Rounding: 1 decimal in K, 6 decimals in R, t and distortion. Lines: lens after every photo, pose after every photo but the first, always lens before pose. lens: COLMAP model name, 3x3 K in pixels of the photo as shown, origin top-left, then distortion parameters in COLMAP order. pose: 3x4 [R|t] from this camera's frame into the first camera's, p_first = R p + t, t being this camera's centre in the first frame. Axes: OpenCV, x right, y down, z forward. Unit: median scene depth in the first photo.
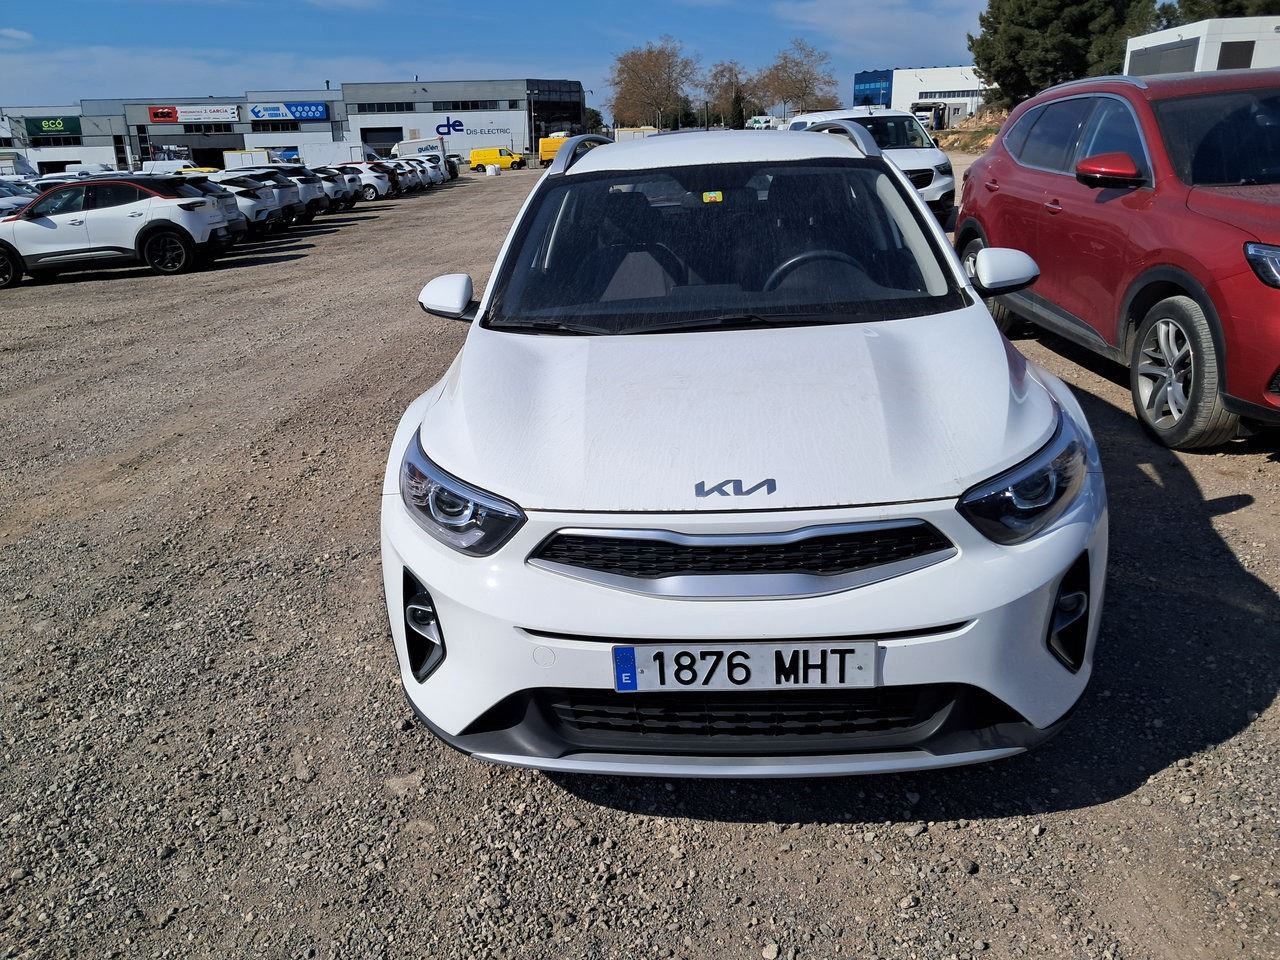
lens RADIAL K [[1009.9, 0, 640.0], [0, 1009.9, 480.0], [0, 0, 1]] dist [0.024104, -0.032491]
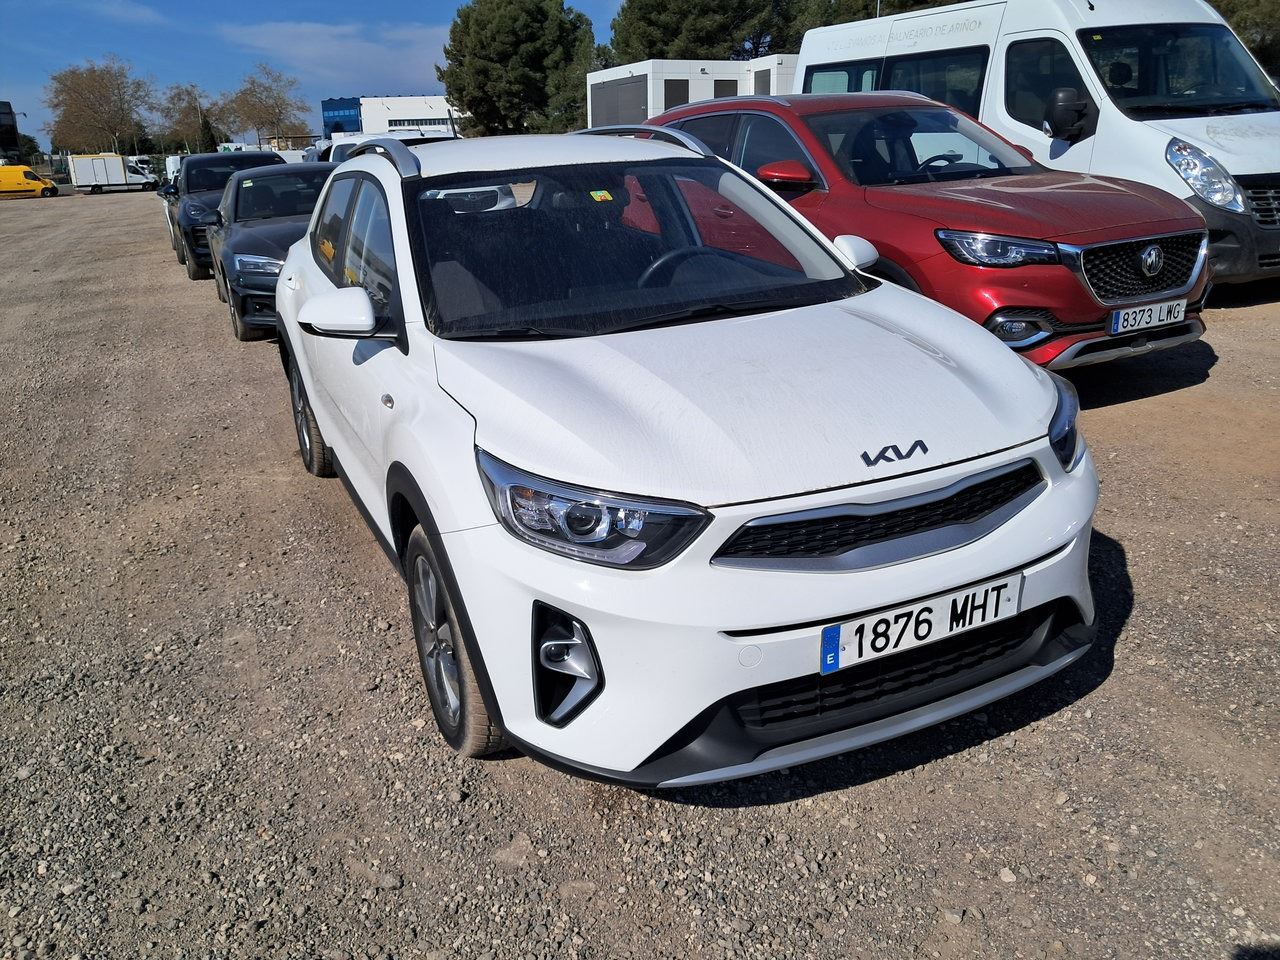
lens RADIAL K [[1002.9, 0, 639.4], [0, 1002.9, 475.5], [0, 0, 1]] dist [0.003520, 0.001115]
pose [[0.885905, -0.144404, 0.440817, -0.535482], [0.155296, 0.987801, 0.011491, -0.020372], [-0.437099, 0.058278, 0.897523, 0.169112]]
